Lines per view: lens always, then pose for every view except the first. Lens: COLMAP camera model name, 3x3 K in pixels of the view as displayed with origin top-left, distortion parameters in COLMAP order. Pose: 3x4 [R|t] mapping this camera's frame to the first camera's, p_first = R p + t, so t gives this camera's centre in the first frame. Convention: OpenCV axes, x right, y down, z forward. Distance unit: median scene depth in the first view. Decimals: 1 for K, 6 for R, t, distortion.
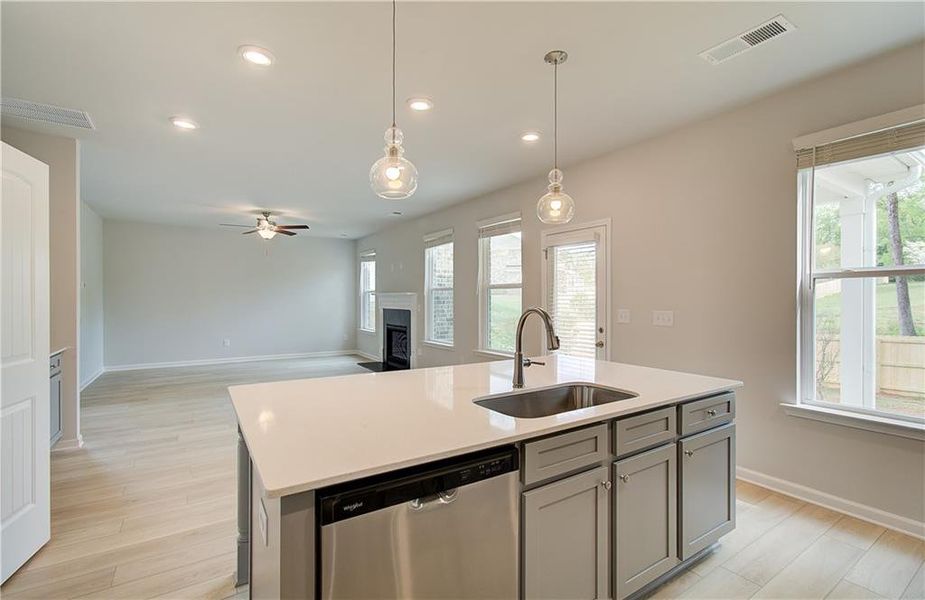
lens RADIAL K [[399.6, 0, 469.1], [0, 399.6, 300.0], [0, 0, 1]] dist [-0.000304, 0.000277]
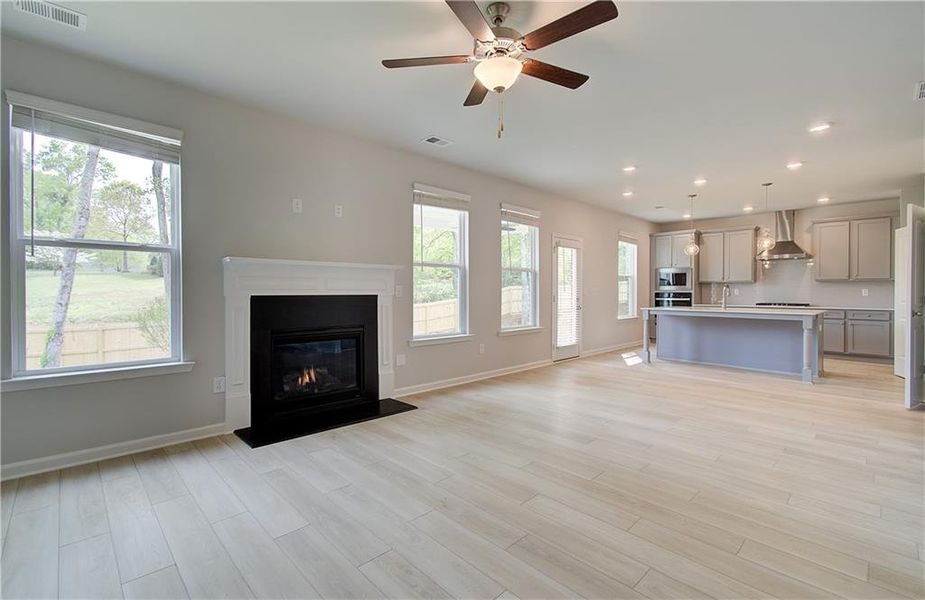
lens RADIAL K [[409.0, 0, 464.5], [0, 409.0, 294.7], [0, 0, 1]] dist [-0.000441, -0.000062]
pose [[-0.152952, -0.013248, 0.988145, -0.704448], [-0.002834, 0.999912, 0.012967, 0.015235], [-0.988229, -0.000817, -0.152976, 0.896039]]
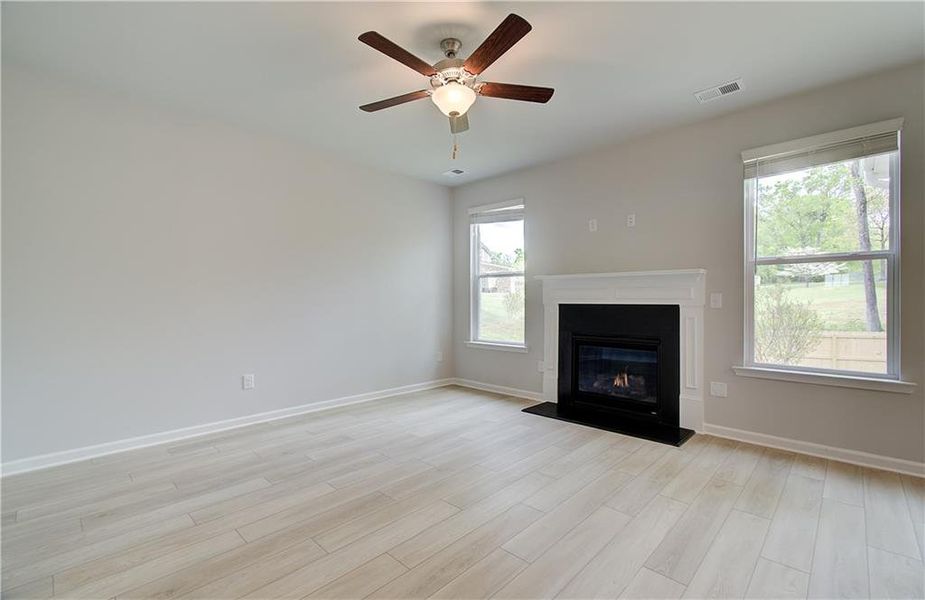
lens RADIAL K [[407.3, 0, 476.1], [0, 407.3, 303.1], [0, 0, 1]] dist [0.002486, 0.000728]
pose [[0.975877, -0.005685, 0.218249, -0.471199], [0.004139, 0.999963, 0.007541, 0.016577], [-0.218284, -0.006455, 0.975864, 0.514599]]
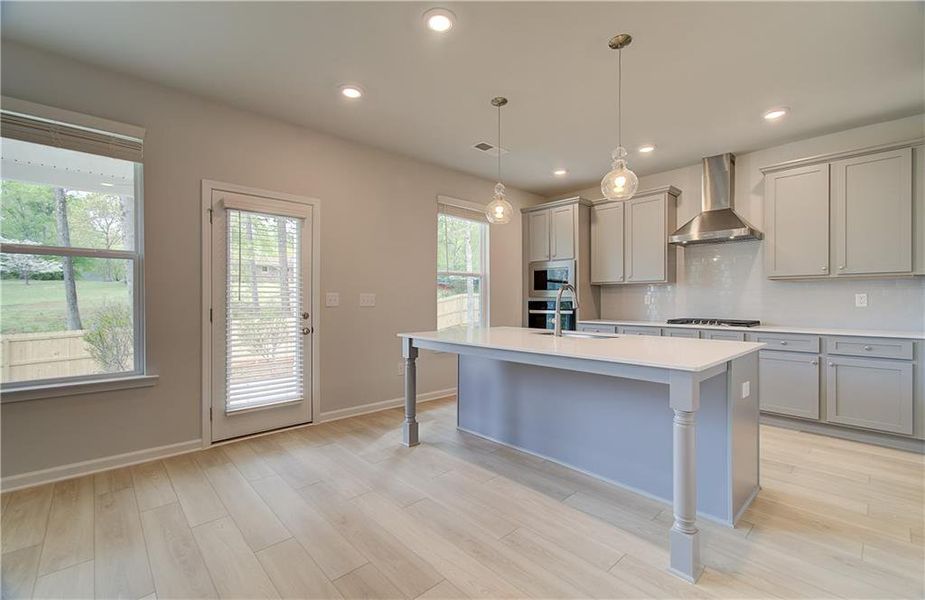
lens RADIAL K [[399.6, 0, 469.1], [0, 399.6, 300.0], [0, 0, 1]] dist [-0.000304, 0.000277]
pose [[-0.145157, -0.005126, 0.989395, -0.326773], [0.000761, 0.999986, 0.005292, 0.016754], [-0.989408, 0.001521, -0.145151, 0.382261]]
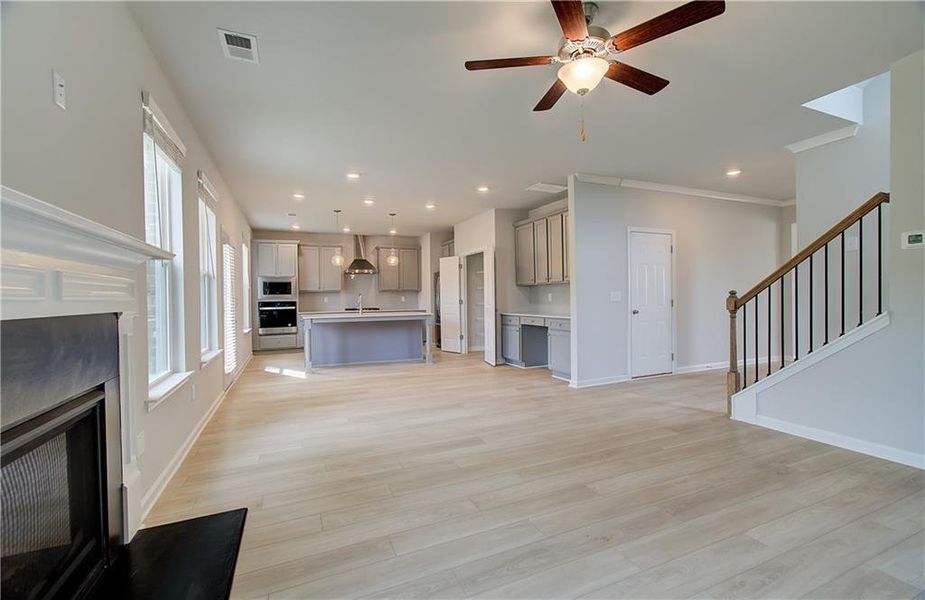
lens RADIAL K [[396.8, 0, 458.8], [0, 396.8, 303.3], [0, 0, 1]] dist [-0.001061, 0.000111]
pose [[-0.977241, 0.007103, 0.212012, -0.390045], [0.010672, 0.999820, 0.015694, 0.015747], [-0.211863, 0.017599, -0.977141, 1.120080]]
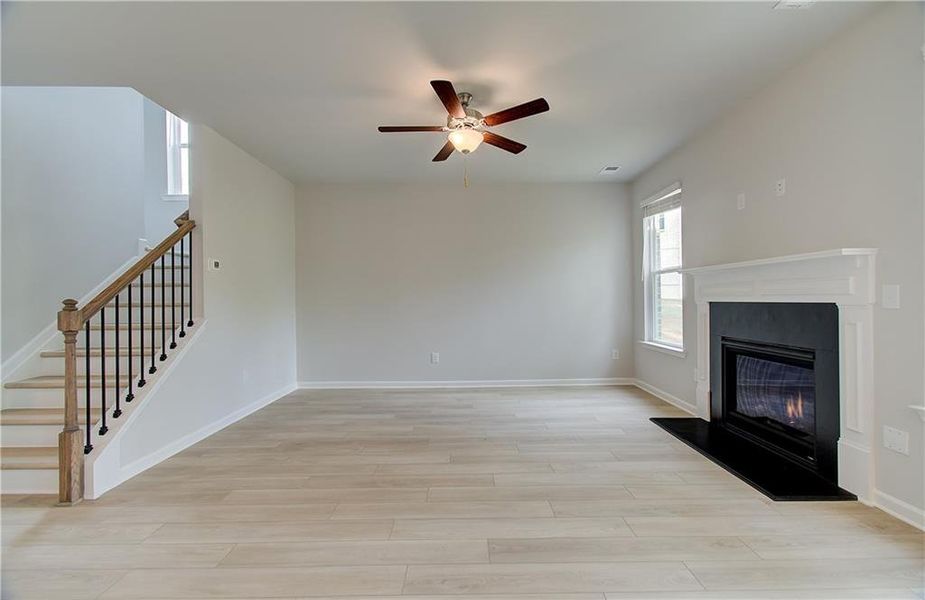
lens RADIAL K [[399.6, 0, 469.1], [0, 399.6, 300.0], [0, 0, 1]] dist [-0.000304, 0.000277]
pose [[0.828450, -0.012574, -0.559921, -0.199118], [0.014074, 0.999900, -0.001631, 0.017055], [0.559886, -0.006529, 0.828544, 0.506009]]
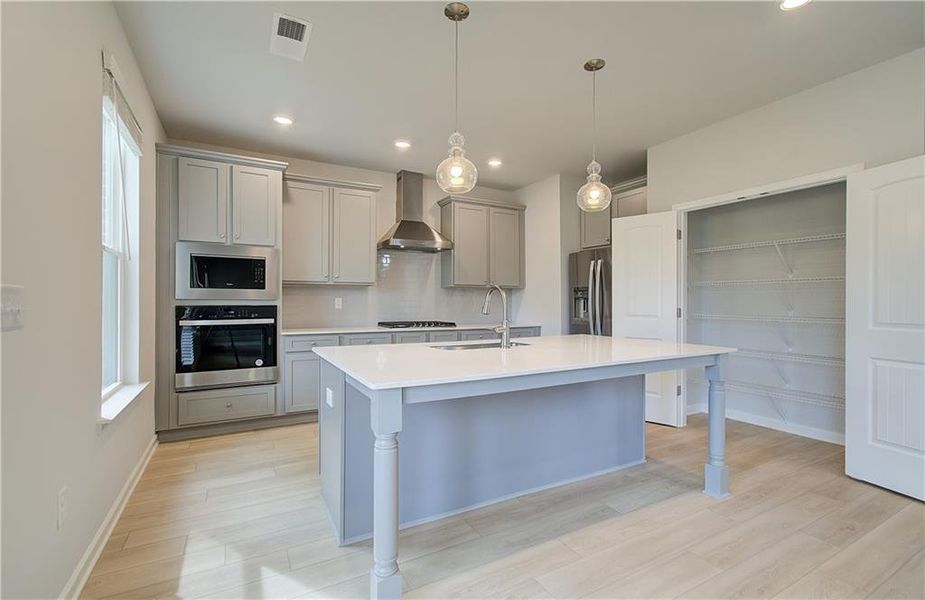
lens RADIAL K [[406.4, 0, 461.4], [0, 406.4, 301.6], [0, 0, 1]] dist [0.000734, 0.000324]
pose [[-0.994920, -0.004778, 0.100554, 0.036690], [-0.005155, 0.999981, -0.003485, 0.018353], [-0.100535, -0.003986, -0.994926, 0.570346]]
